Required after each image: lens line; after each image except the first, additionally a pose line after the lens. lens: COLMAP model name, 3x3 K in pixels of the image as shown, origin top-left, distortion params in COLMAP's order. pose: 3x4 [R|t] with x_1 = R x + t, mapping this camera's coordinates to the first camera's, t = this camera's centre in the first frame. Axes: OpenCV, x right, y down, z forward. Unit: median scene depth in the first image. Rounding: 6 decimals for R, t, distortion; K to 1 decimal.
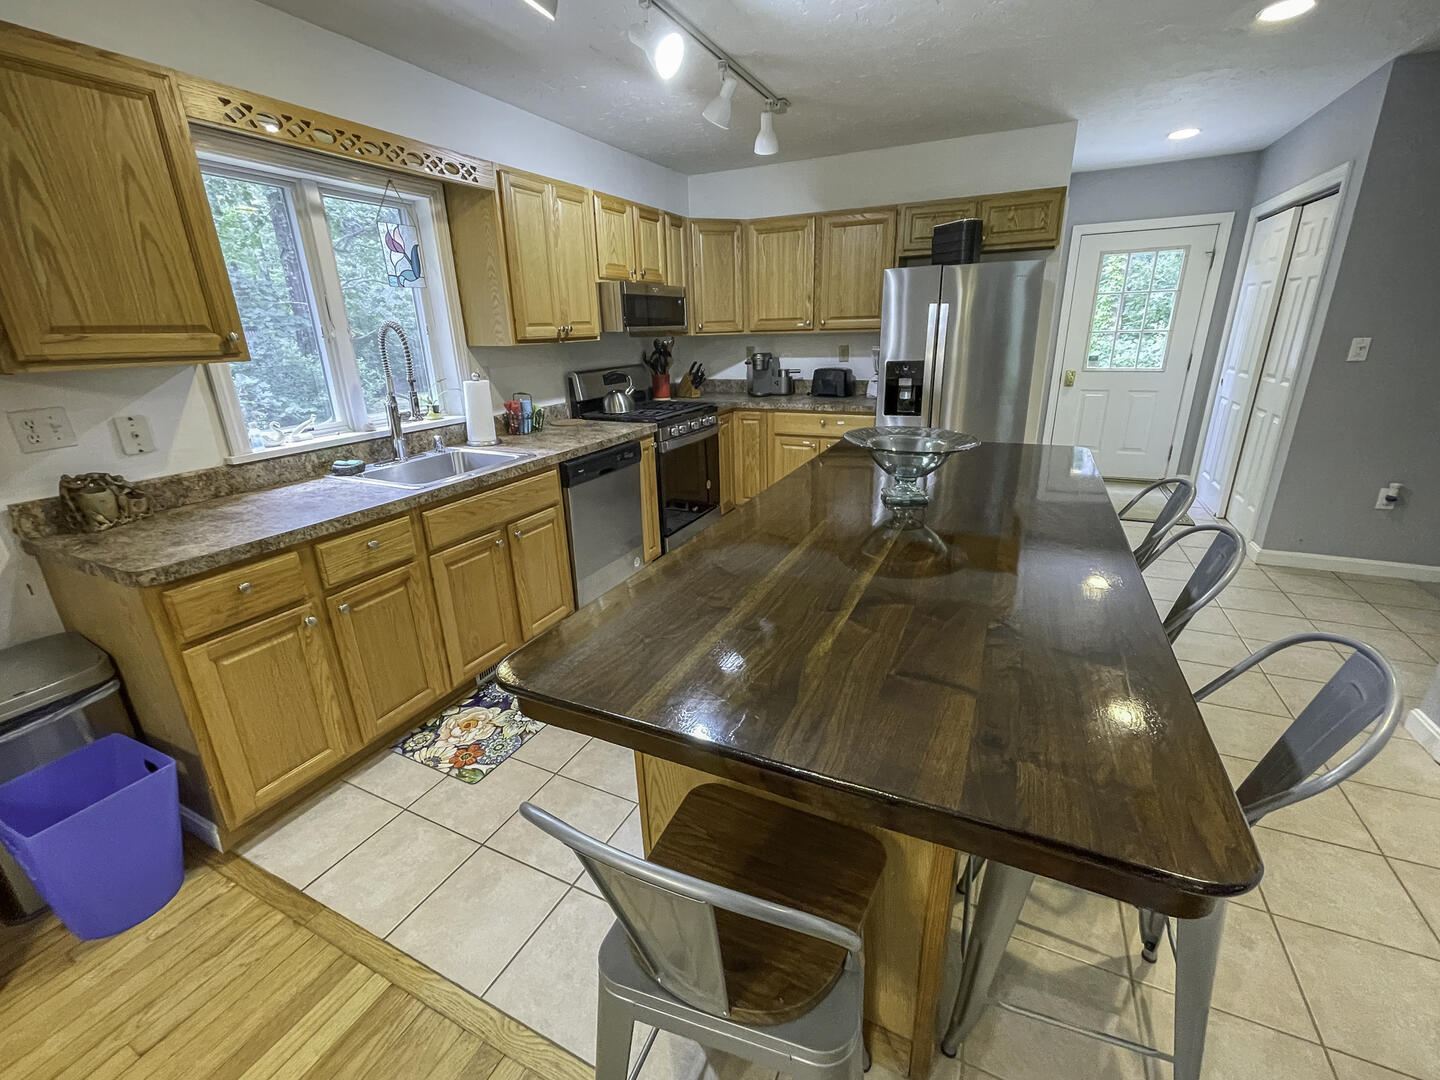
lens RADIAL K [[614.6, 0, 717.1], [0, 614.6, 533.2], [0, 0, 1]] dist [-0.001781, -0.000105]
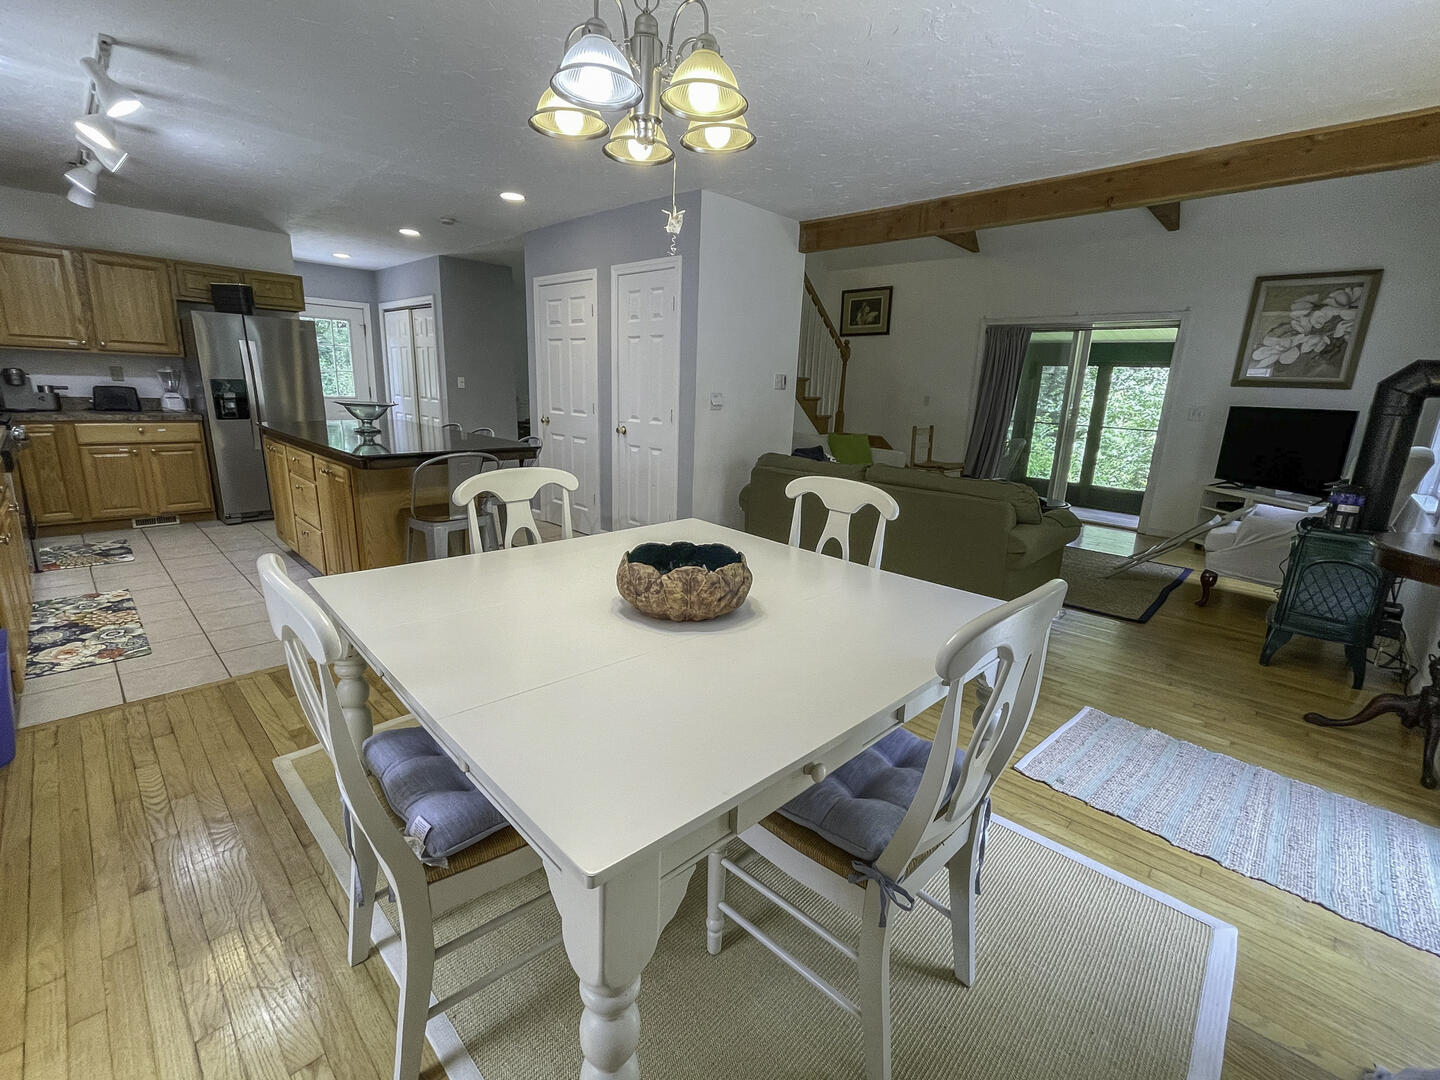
lens RADIAL K [[614.6, 0, 717.1], [0, 614.6, 533.2], [0, 0, 1]] dist [-0.001781, -0.000105]
pose [[0.303758, -0.179616, 0.935665, -0.799060], [0.253802, 0.961837, 0.102245, 0.210567], [-0.918322, 0.206416, 0.337753, -0.442569]]
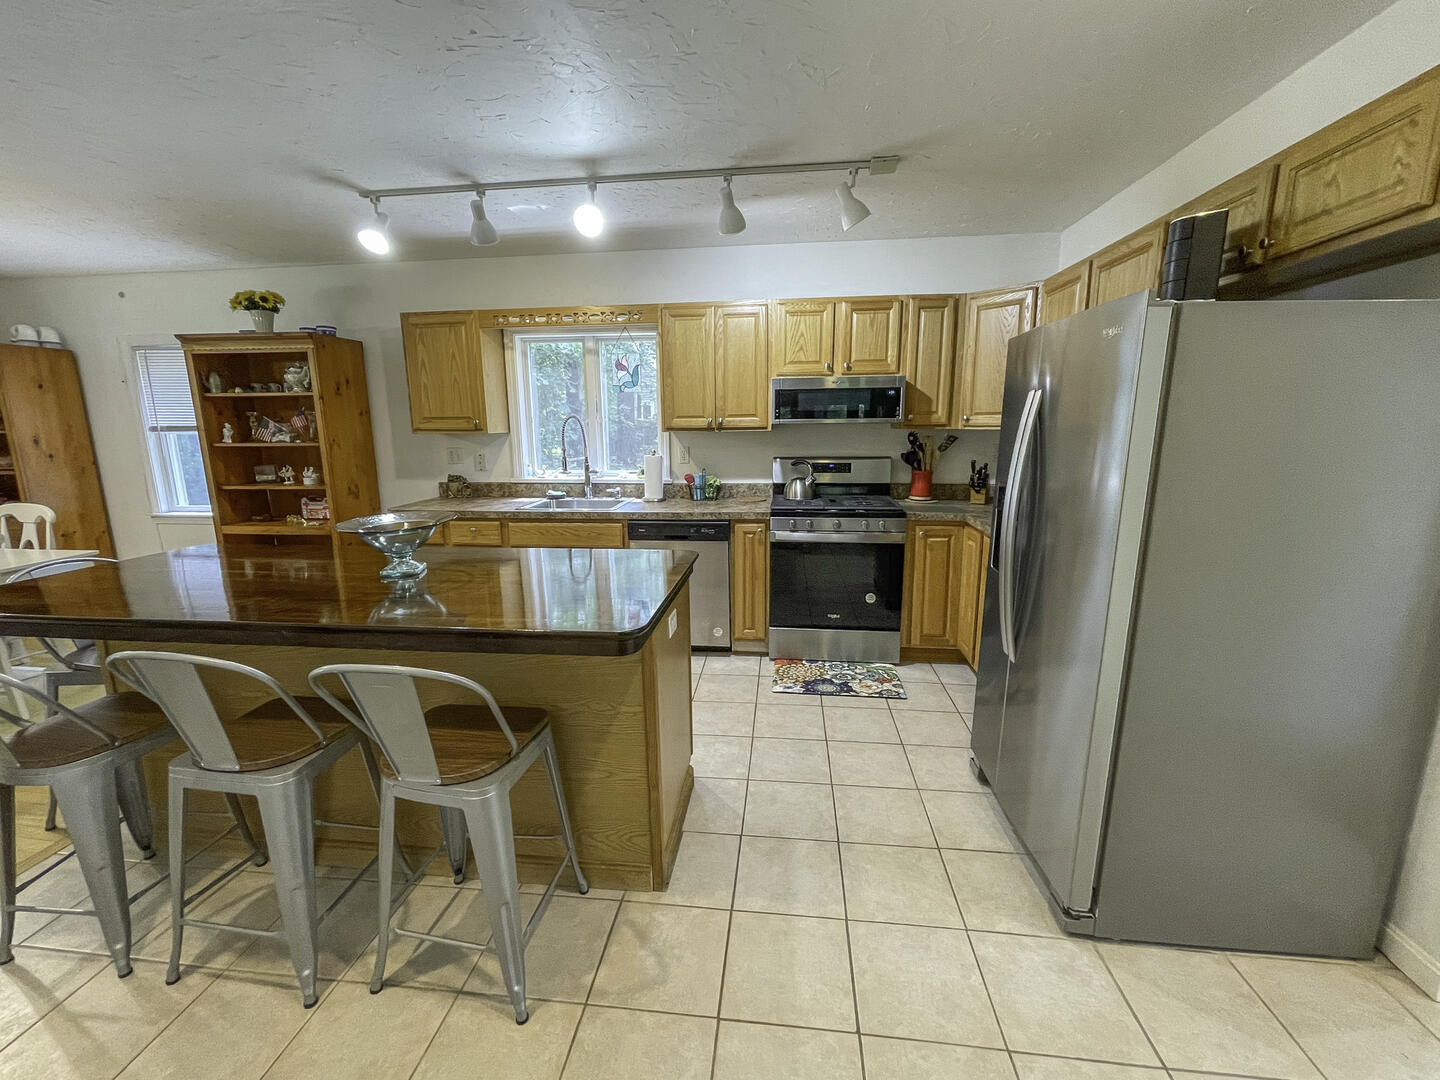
lens RADIAL K [[597.2, 0, 717.4], [0, 597.2, 535.4], [0, 0, 1]] dist [-0.000887, -0.000201]
pose [[0.323740, 0.201251, -0.924495, 0.833343], [-0.302323, 0.947895, 0.100477, -0.226470], [0.896545, 0.246968, 0.367715, 0.601479]]
